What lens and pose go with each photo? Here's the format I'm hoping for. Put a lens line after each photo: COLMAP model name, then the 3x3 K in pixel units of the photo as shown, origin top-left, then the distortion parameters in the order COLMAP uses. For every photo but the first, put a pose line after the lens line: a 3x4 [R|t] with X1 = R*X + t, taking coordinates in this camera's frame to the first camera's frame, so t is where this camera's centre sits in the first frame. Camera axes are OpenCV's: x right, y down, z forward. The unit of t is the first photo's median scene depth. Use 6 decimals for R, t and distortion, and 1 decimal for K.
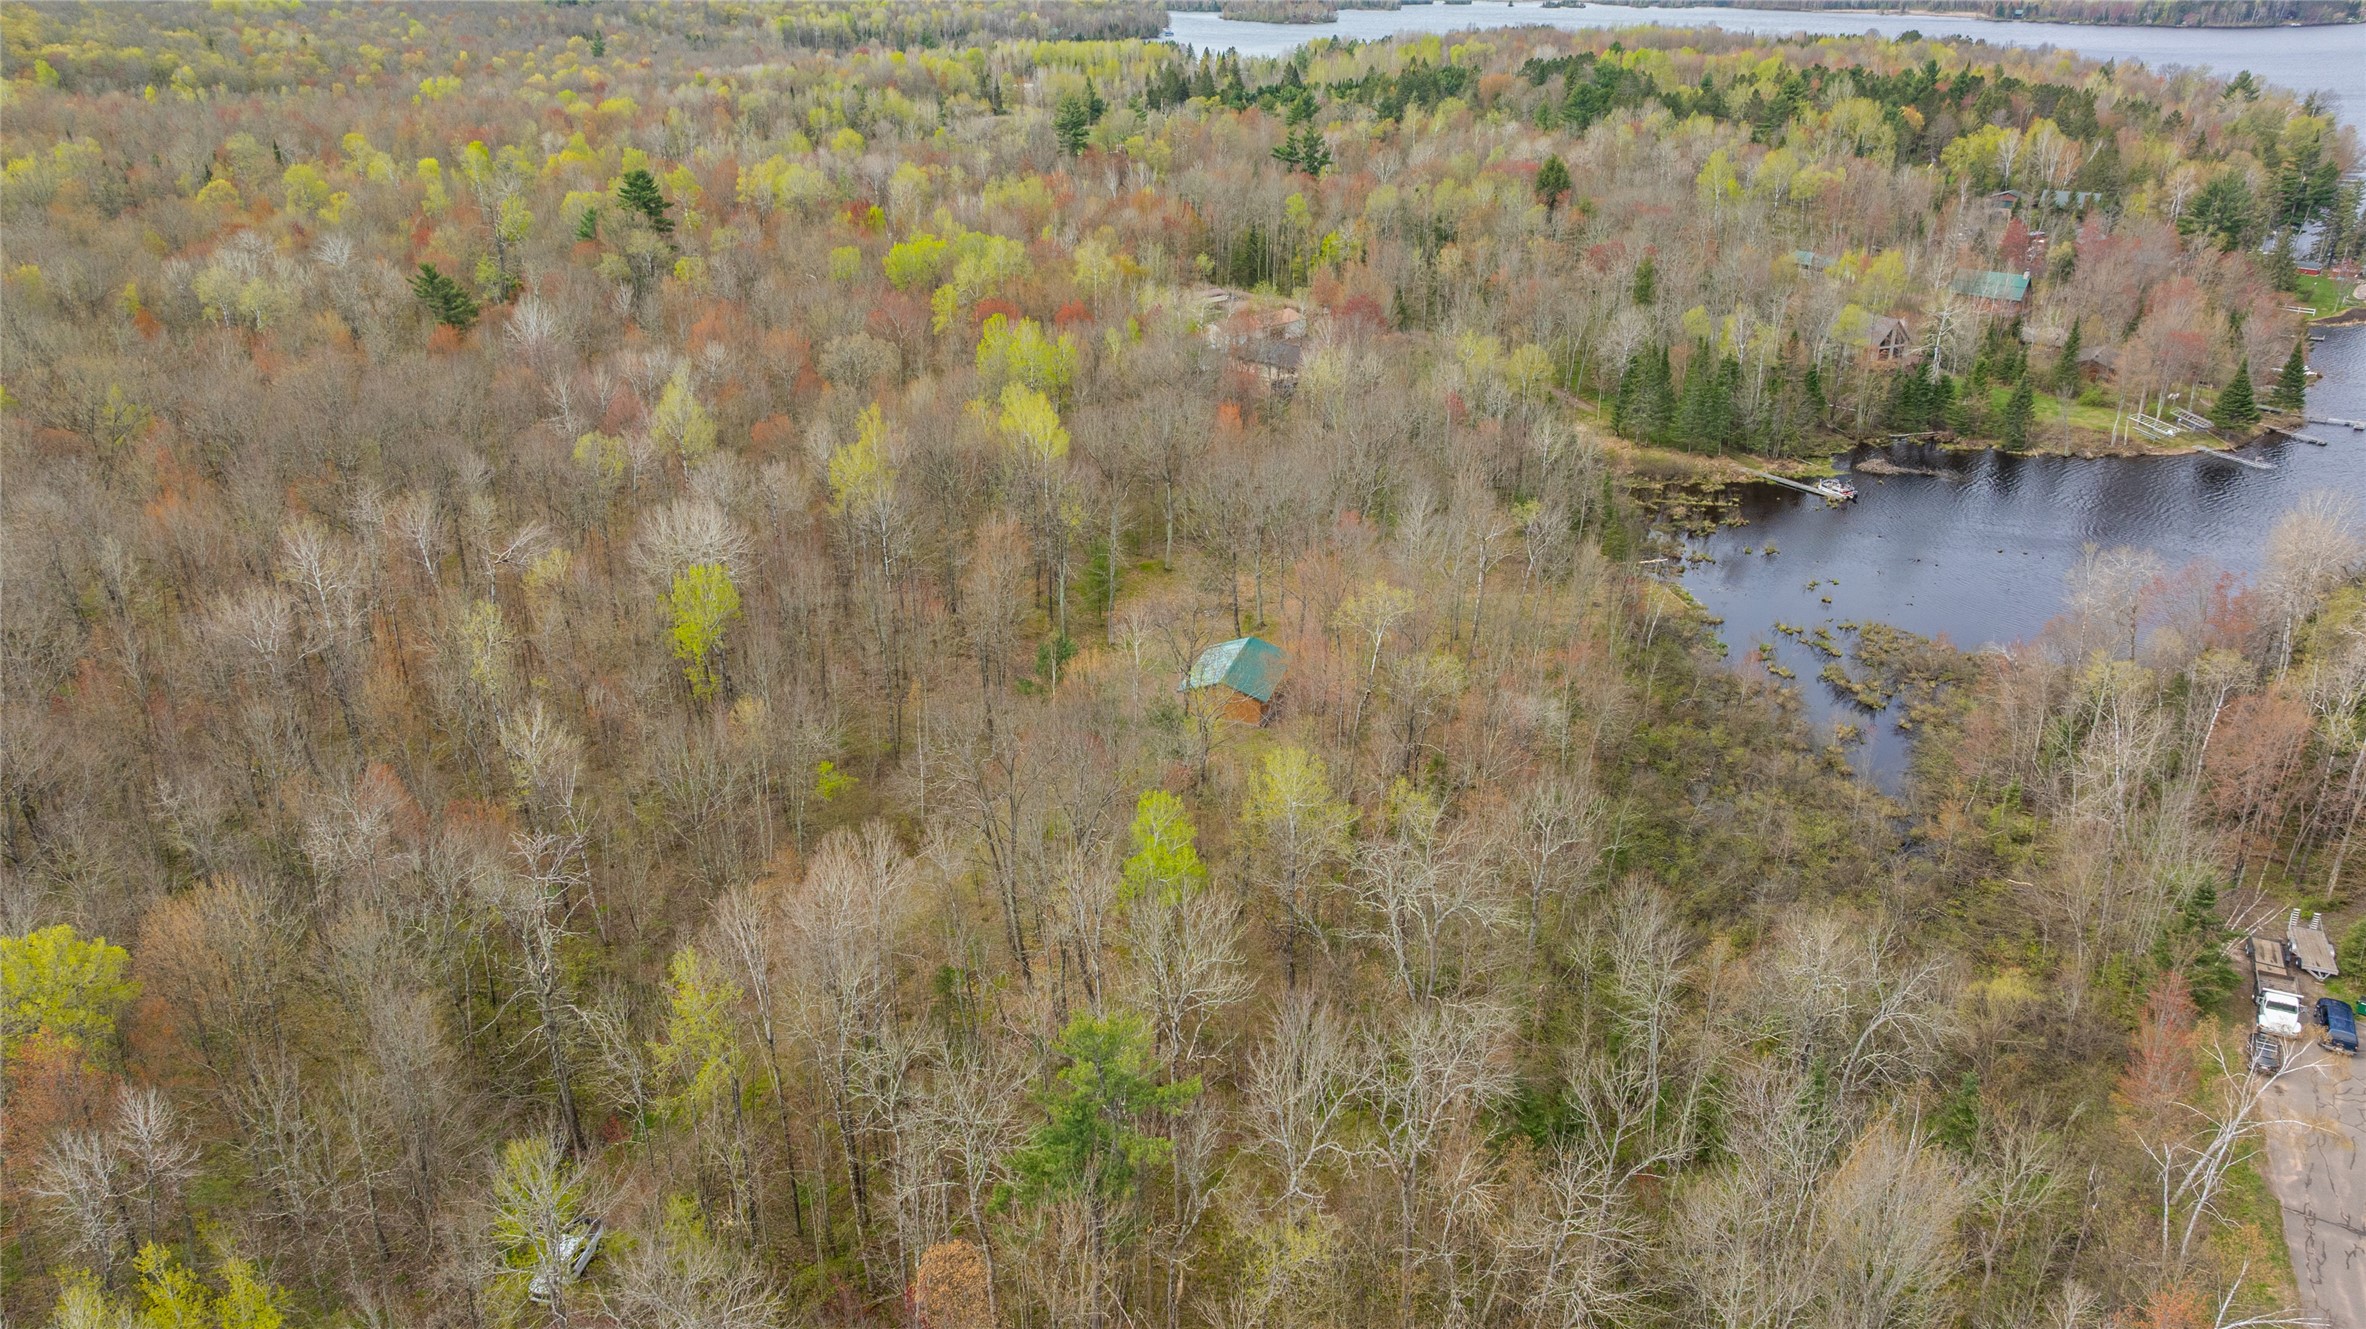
lens RADIAL K [[1694.9, 0, 1182.9], [0, 1694.9, 654.6], [0, 0, 1]] dist [-0.029655, 0.028642]
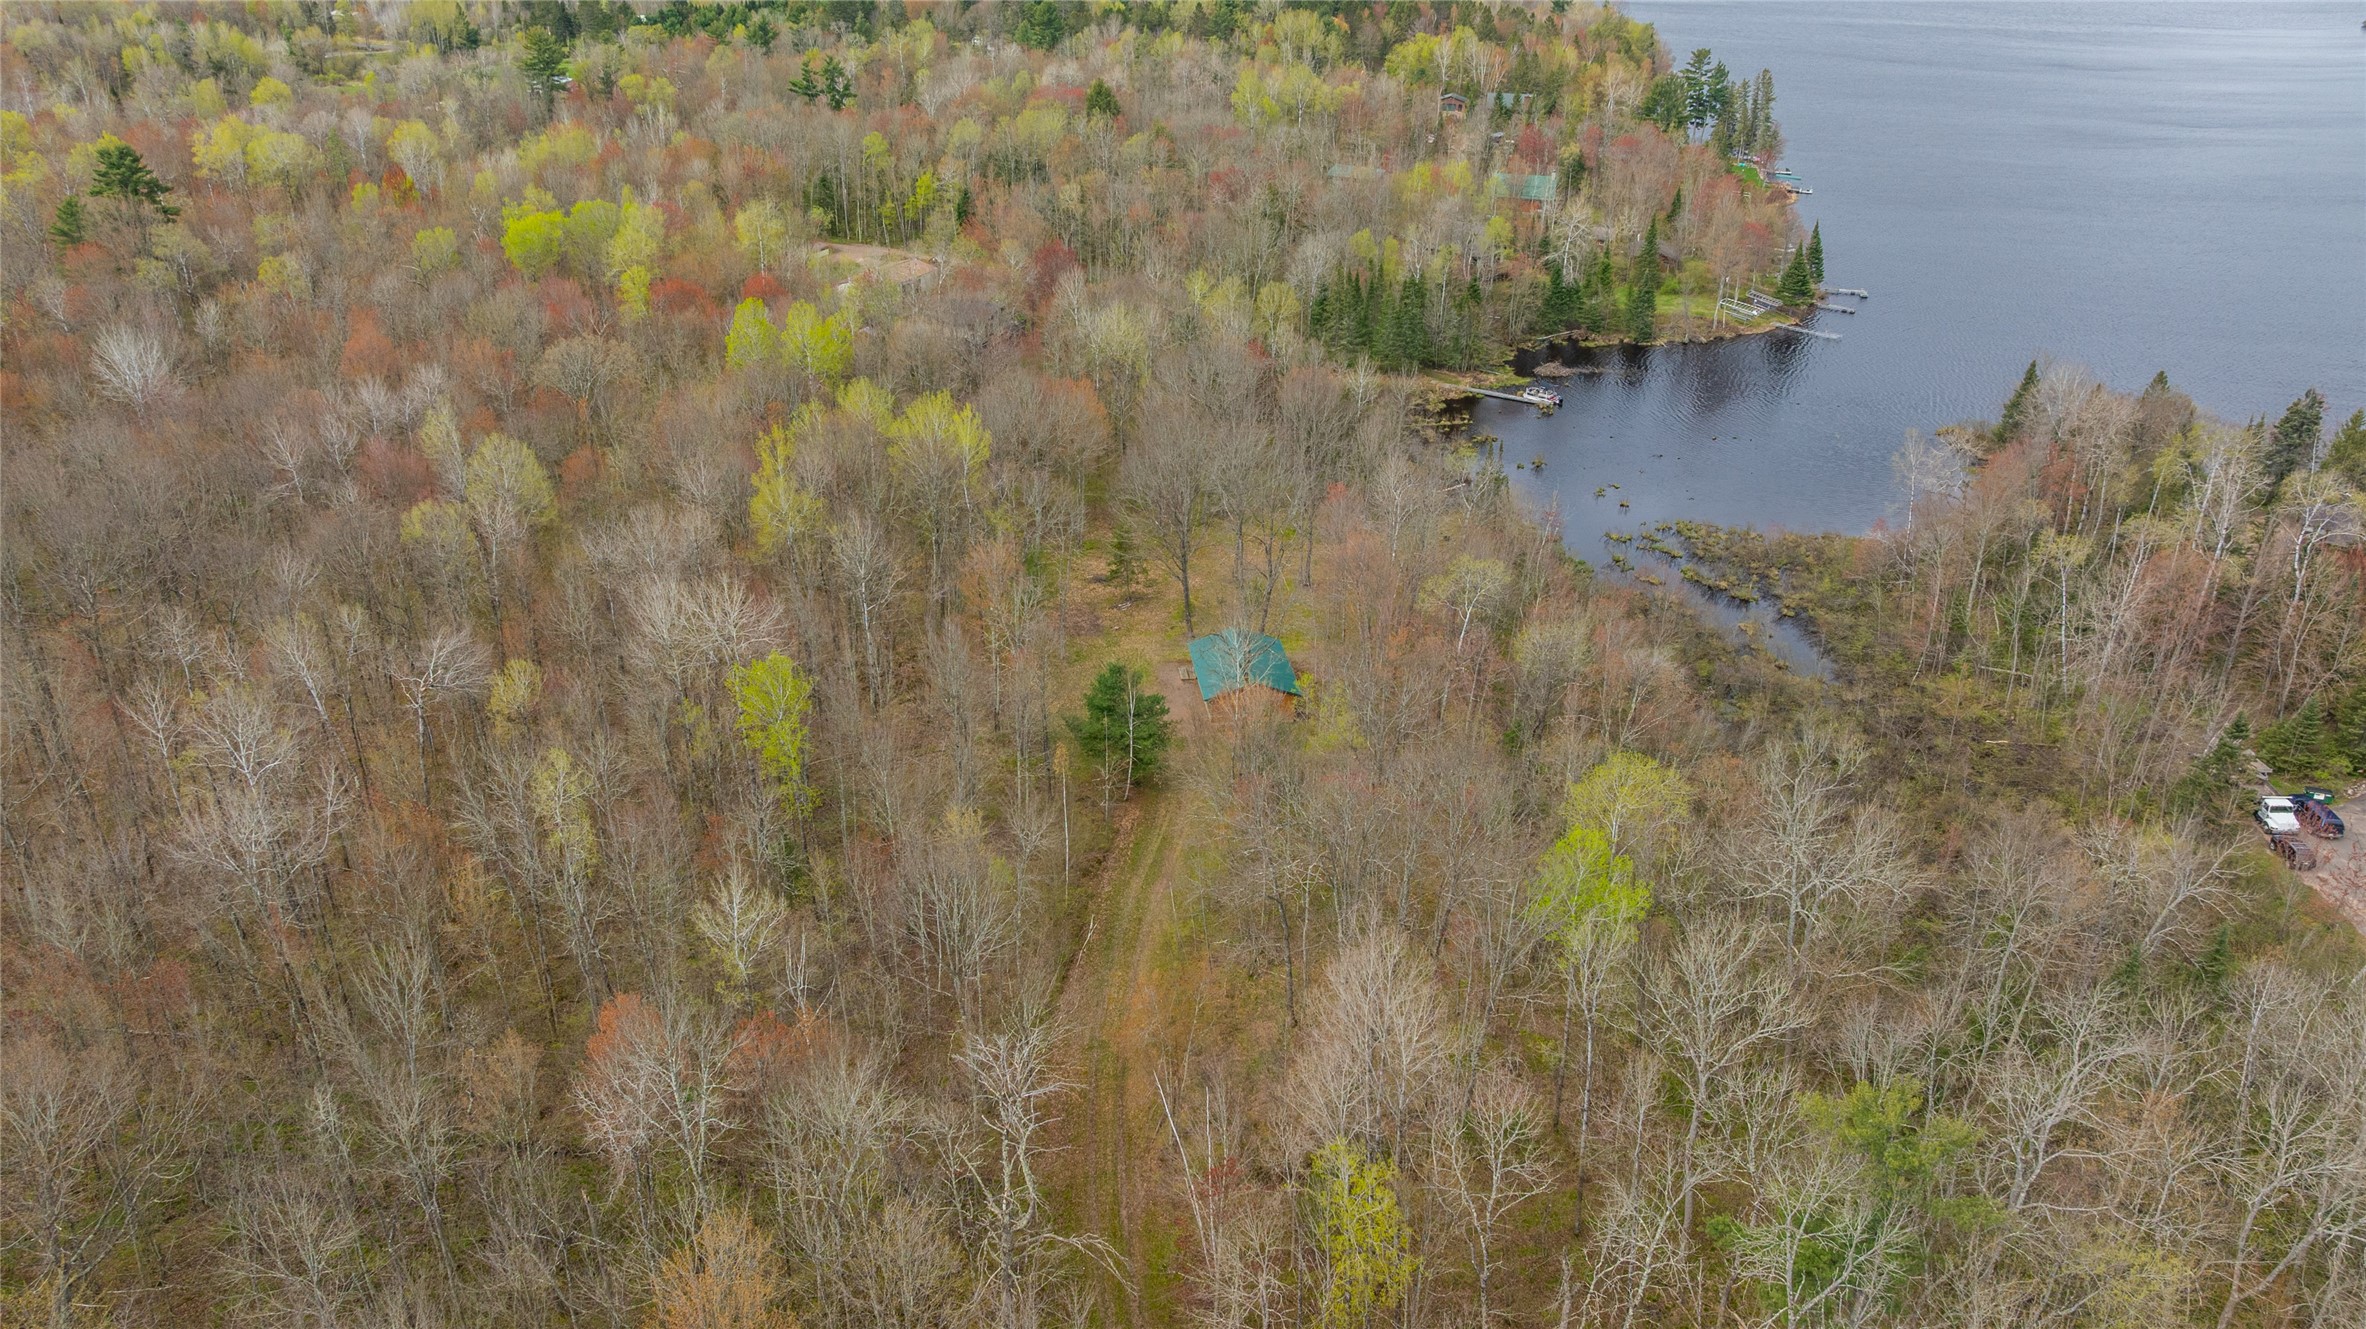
lens RADIAL K [[1694.9, 0, 1200.9], [0, 1694.9, 661.8], [0, 0, 1]] dist [-0.029655, 0.028642]
pose [[0.910390, -0.164708, 0.379553, -0.224167], [0.144729, 0.986166, 0.080804, -0.047238], [-0.387612, -0.018630, 0.921634, 0.094926]]
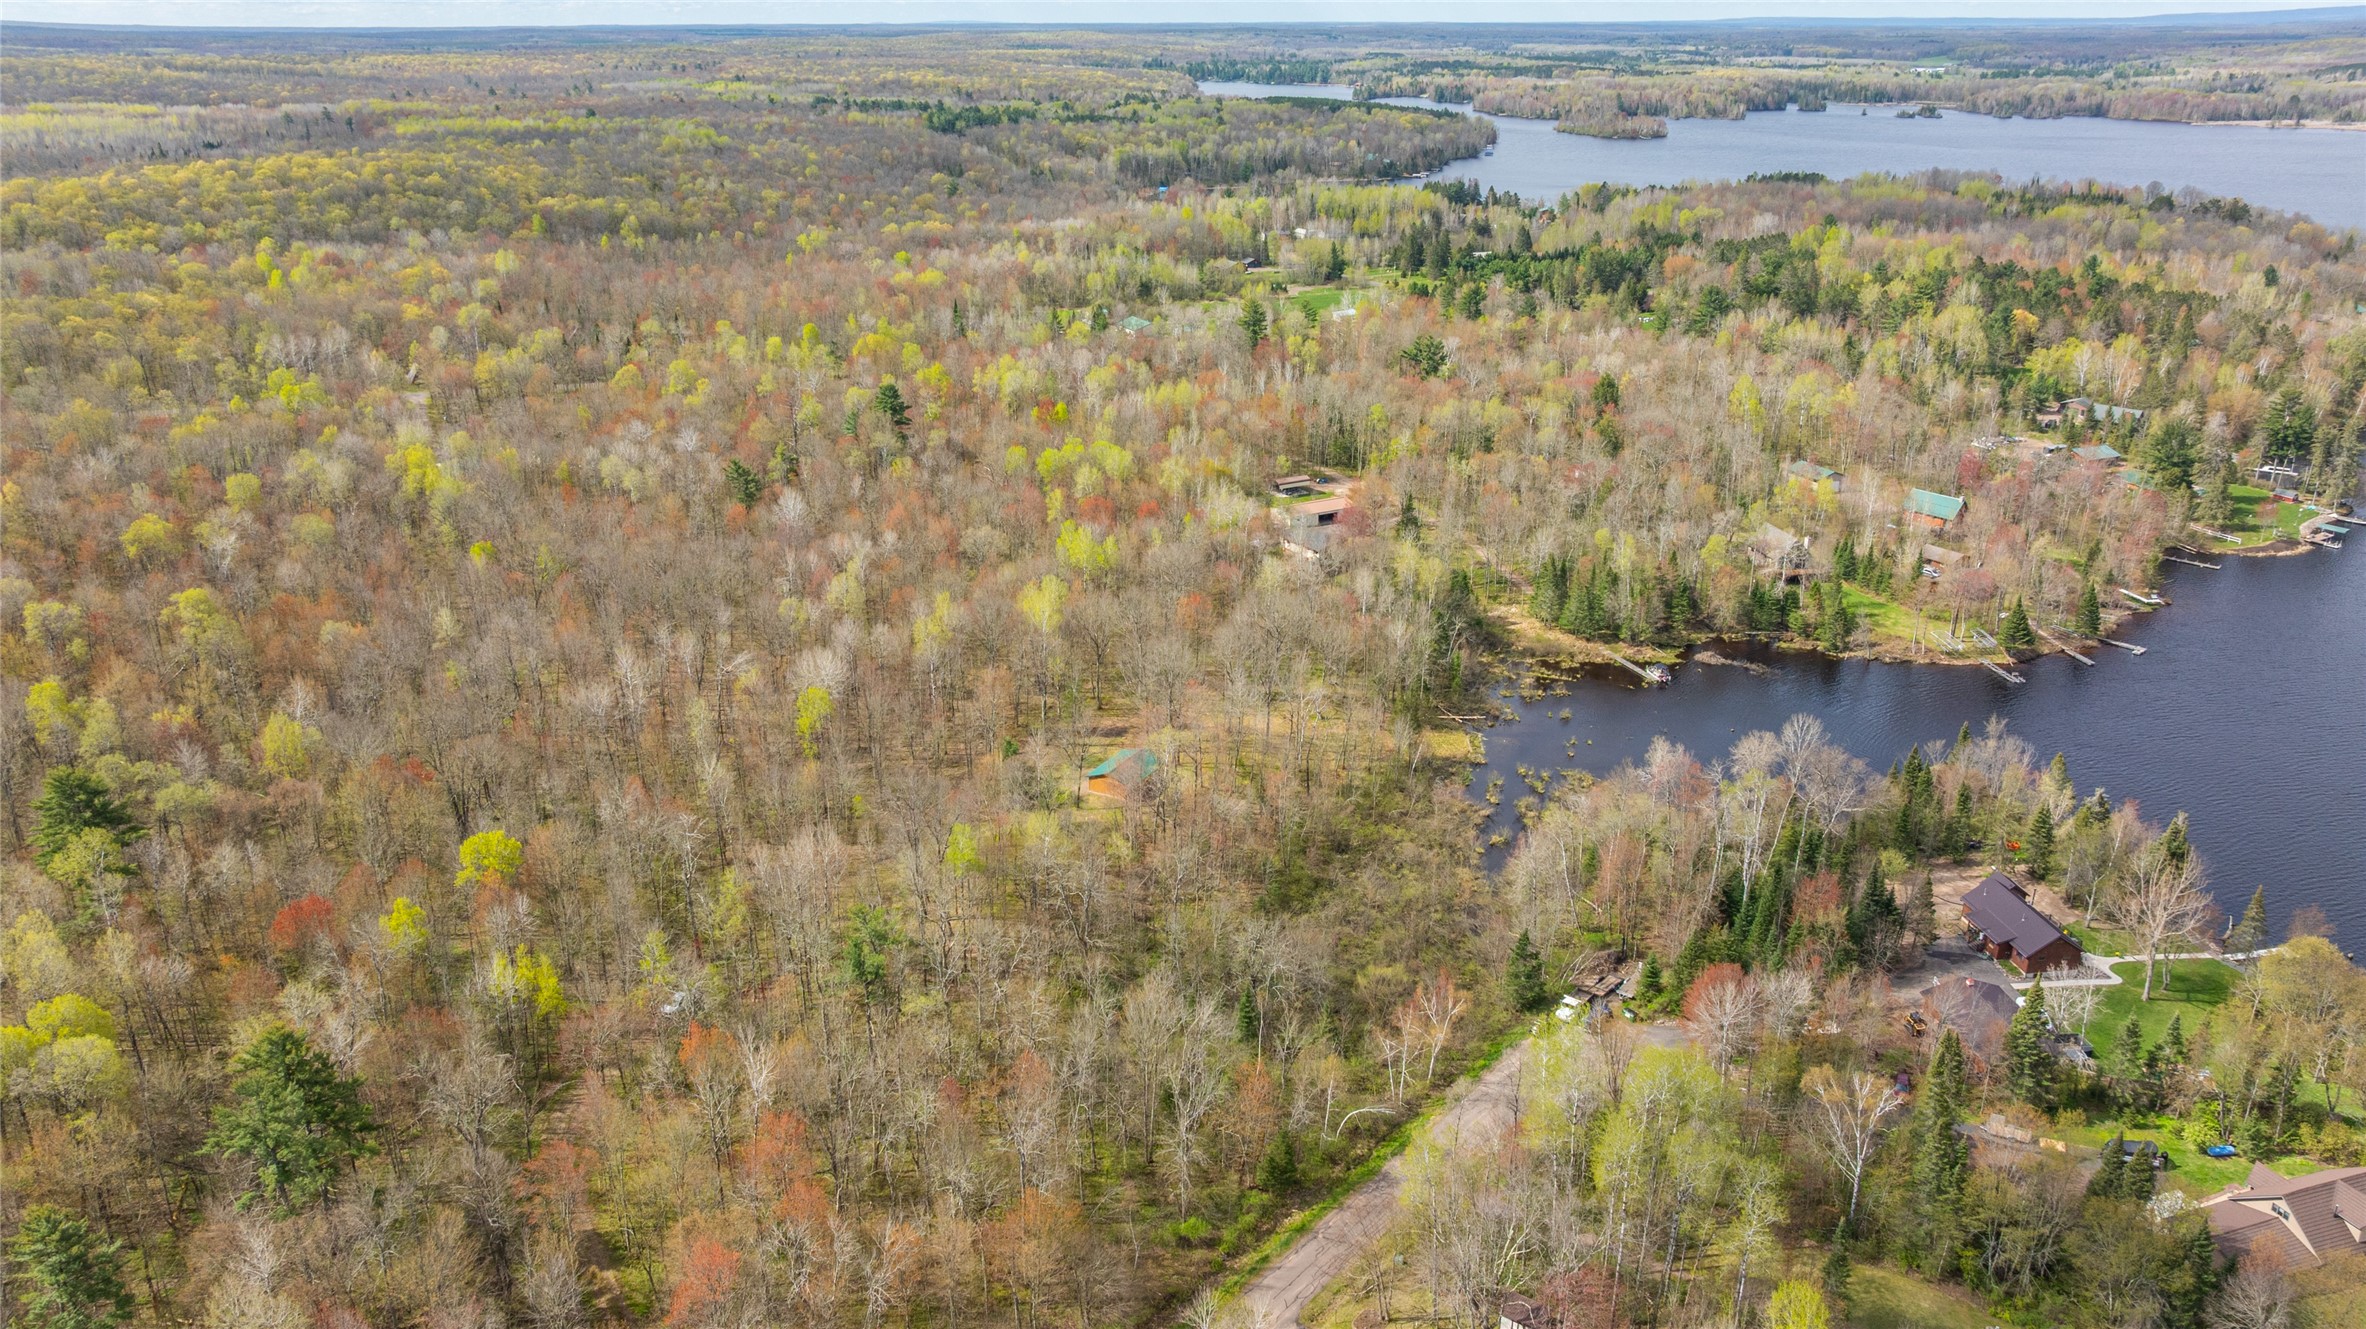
lens RADIAL K [[1694.9, 0, 1186.1], [0, 1694.9, 677.2], [0, 0, 1]] dist [-0.029655, 0.028642]
pose [[0.976200, 0.080798, -0.201260, 0.272055], [-0.085478, 0.996232, -0.014659, -0.038962], [0.199317, 0.031513, 0.979428, -0.419795]]
